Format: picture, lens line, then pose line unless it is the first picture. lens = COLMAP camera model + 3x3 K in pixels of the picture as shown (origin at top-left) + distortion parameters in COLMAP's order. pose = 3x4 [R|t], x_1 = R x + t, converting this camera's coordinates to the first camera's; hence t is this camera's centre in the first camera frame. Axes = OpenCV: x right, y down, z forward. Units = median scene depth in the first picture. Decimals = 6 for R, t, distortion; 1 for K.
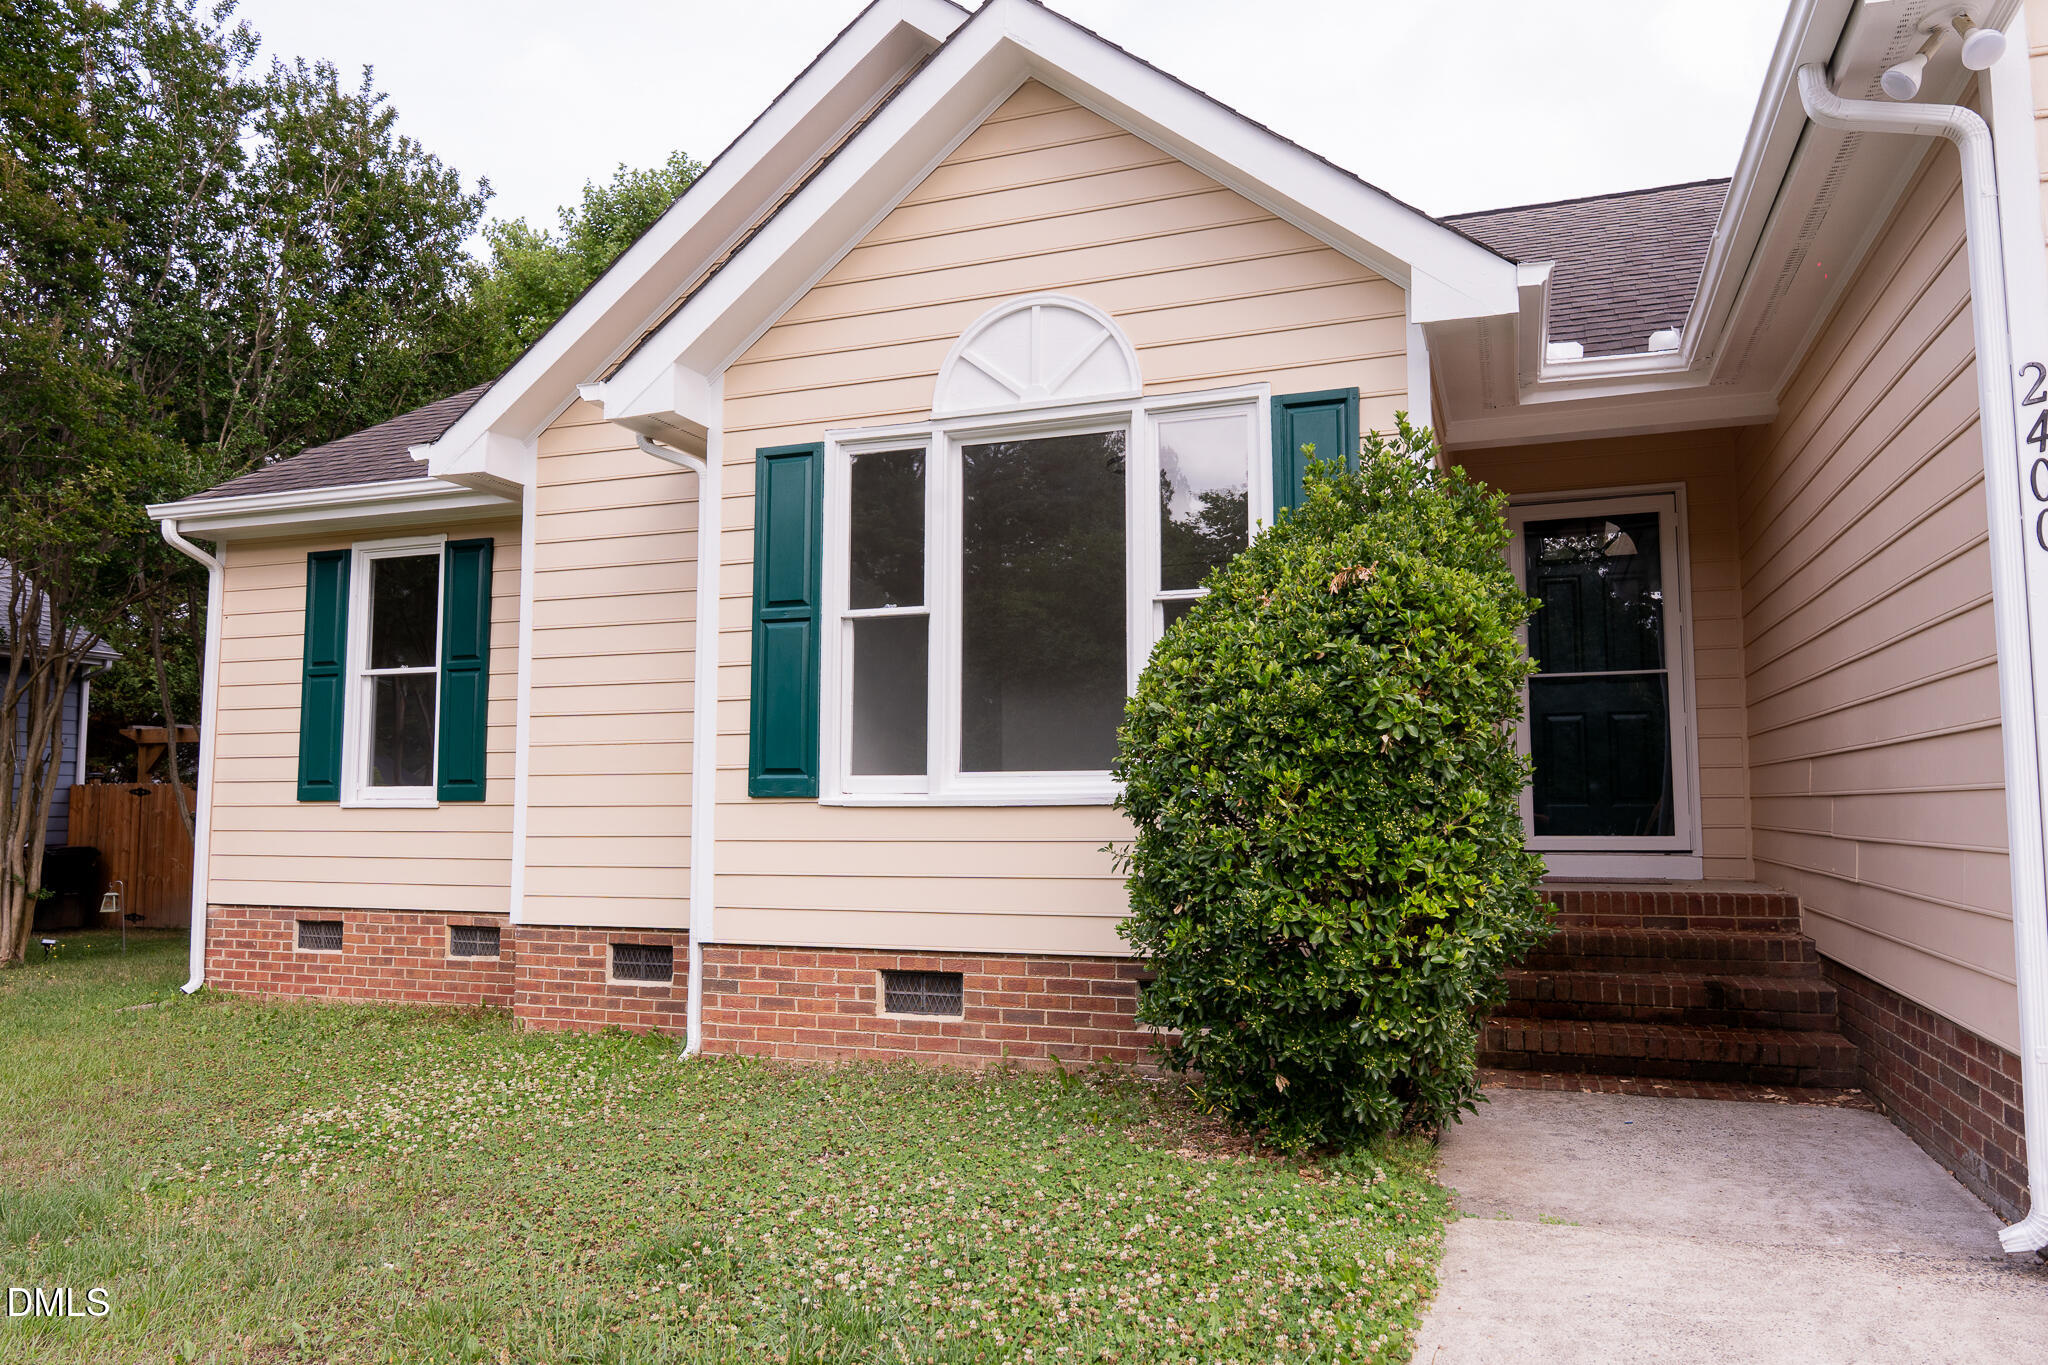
lens RADIAL K [[1377.7, 0, 1024.0], [0, 1377.7, 682.5], [0, 0, 1]] dist [0.002518, -0.020387]
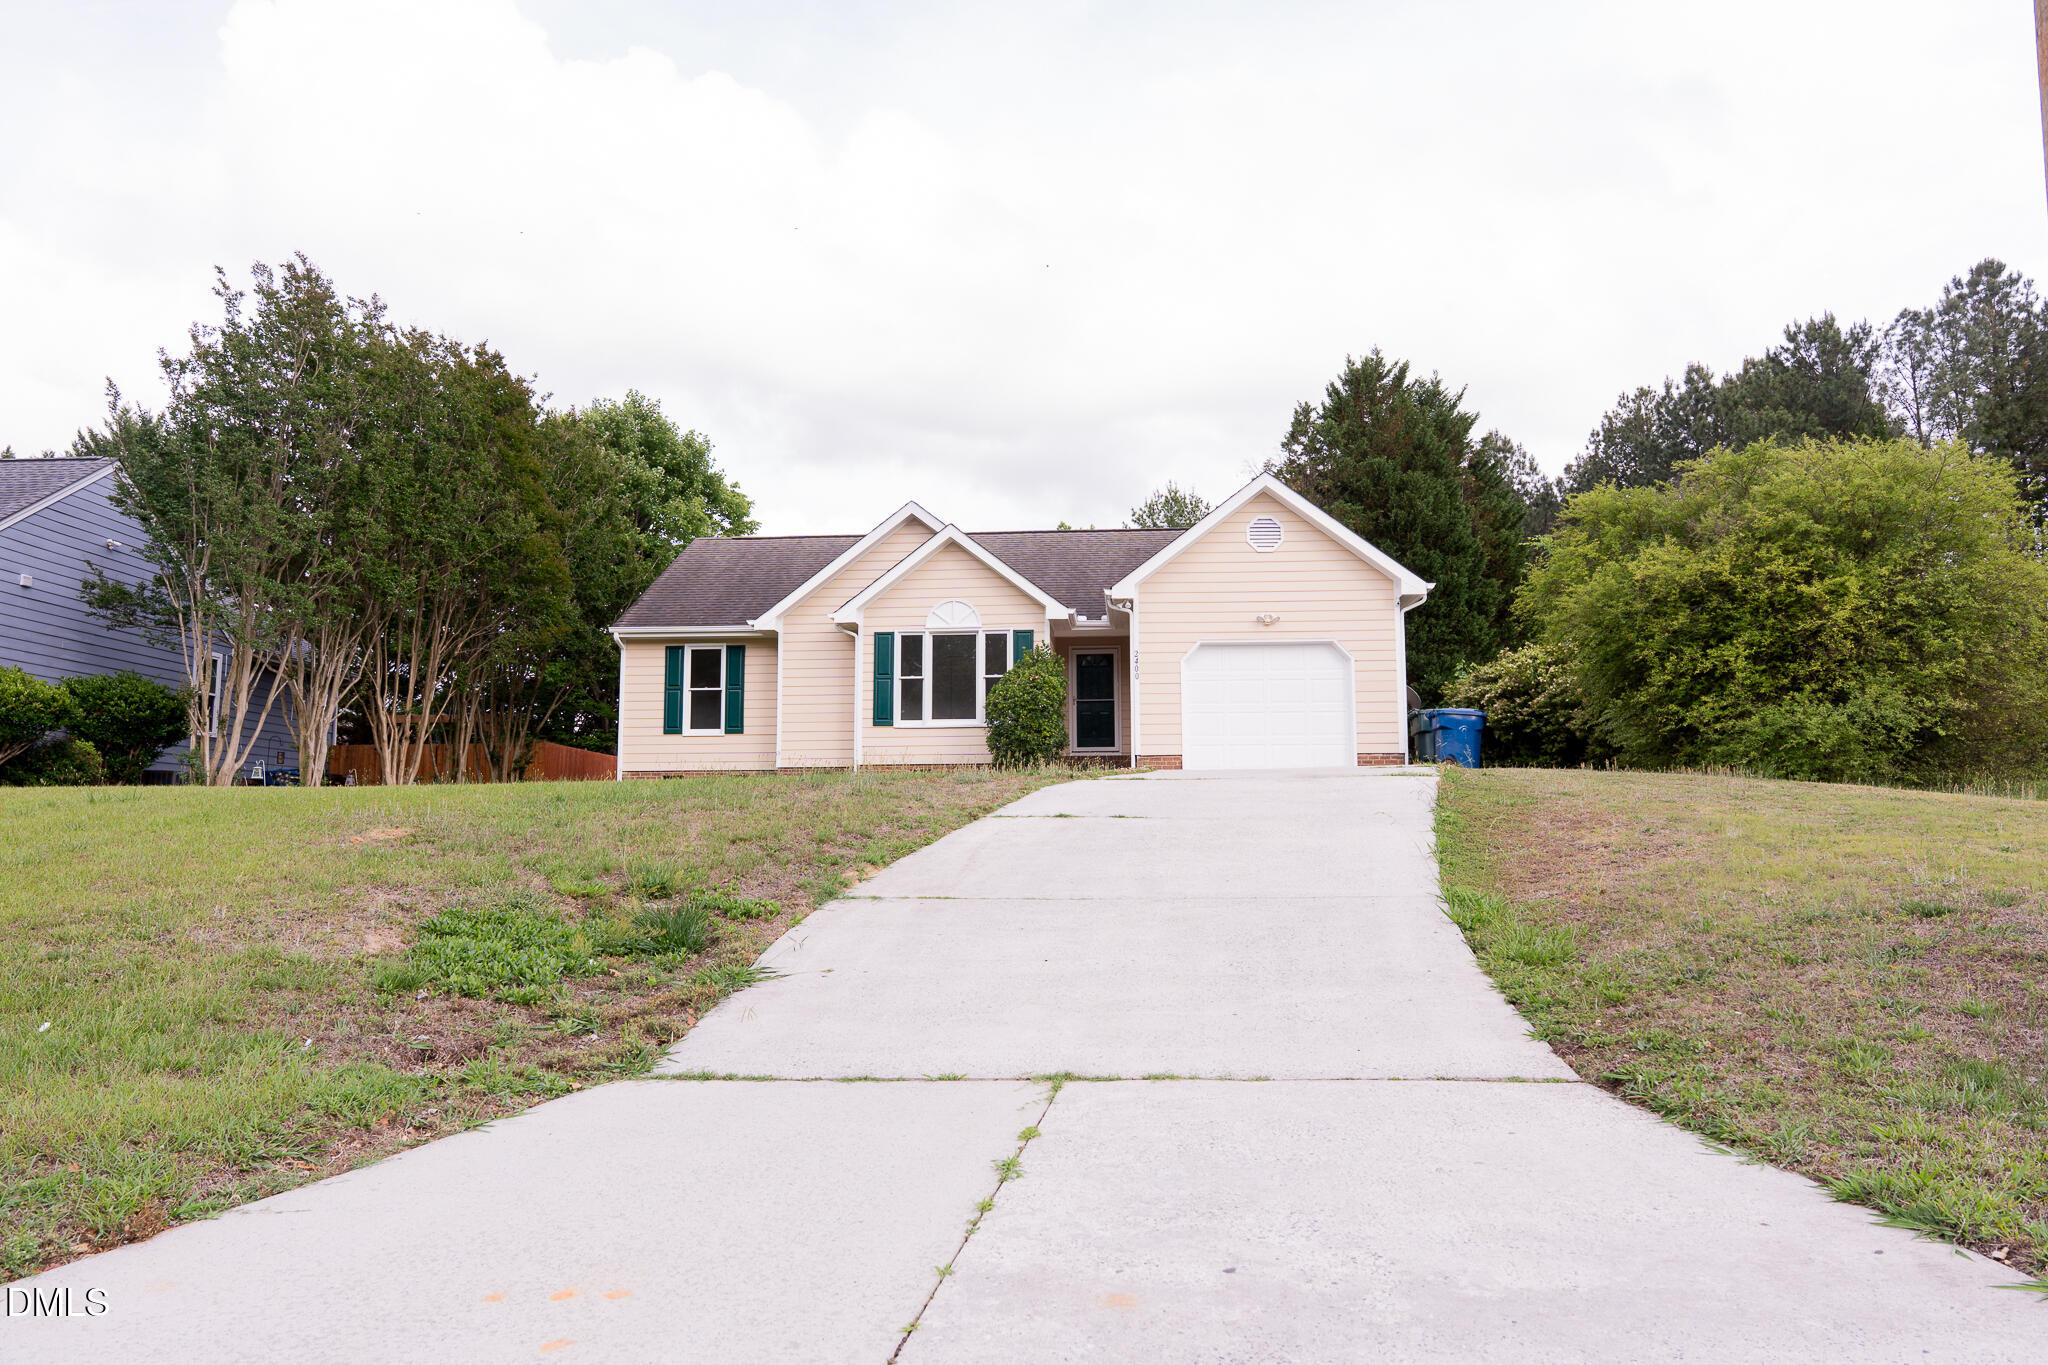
lens RADIAL K [[1409.7, 0, 1024.0], [0, 1409.7, 682.5], [0, 0, 1]] dist [-0.024171, 0.002122]
pose [[0.964044, 0.029041, 0.264153, -0.835440], [-0.021921, 0.999314, -0.029862, 0.072670], [-0.264839, 0.022998, 0.964018, -2.860803]]
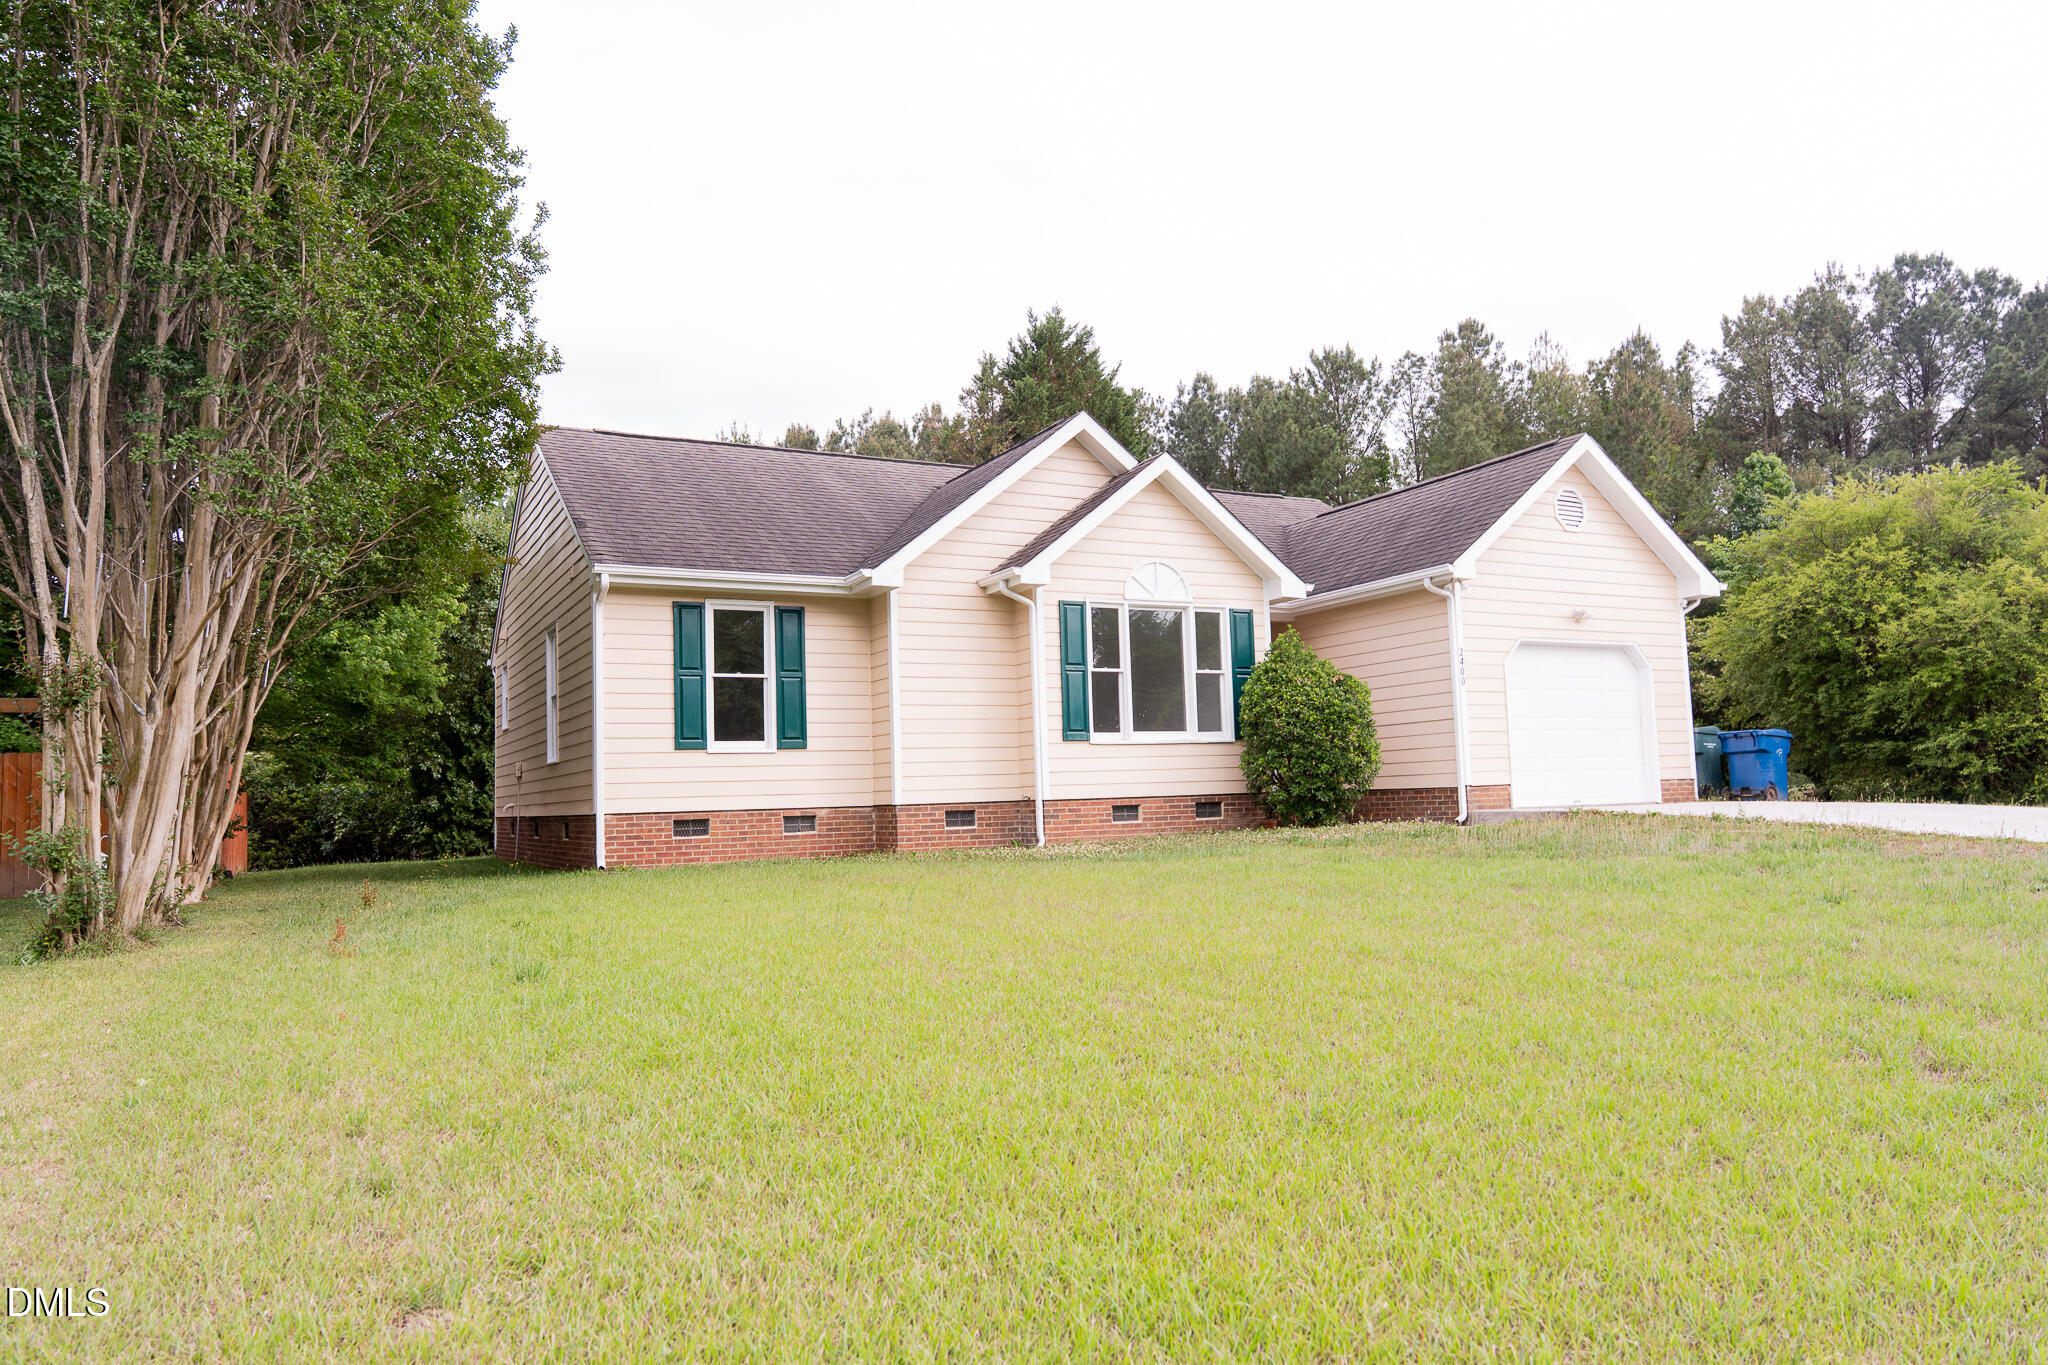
lens RADIAL K [[1332.7, 0, 1024.0], [0, 1332.7, 682.5], [0, 0, 1]] dist [0.002398, -0.000392]
pose [[0.677047, 0.039806, 0.734862, -2.069503], [-0.040183, 0.999046, -0.017095, 0.021754], [-0.734842, -0.017955, 0.678001, -0.597697]]
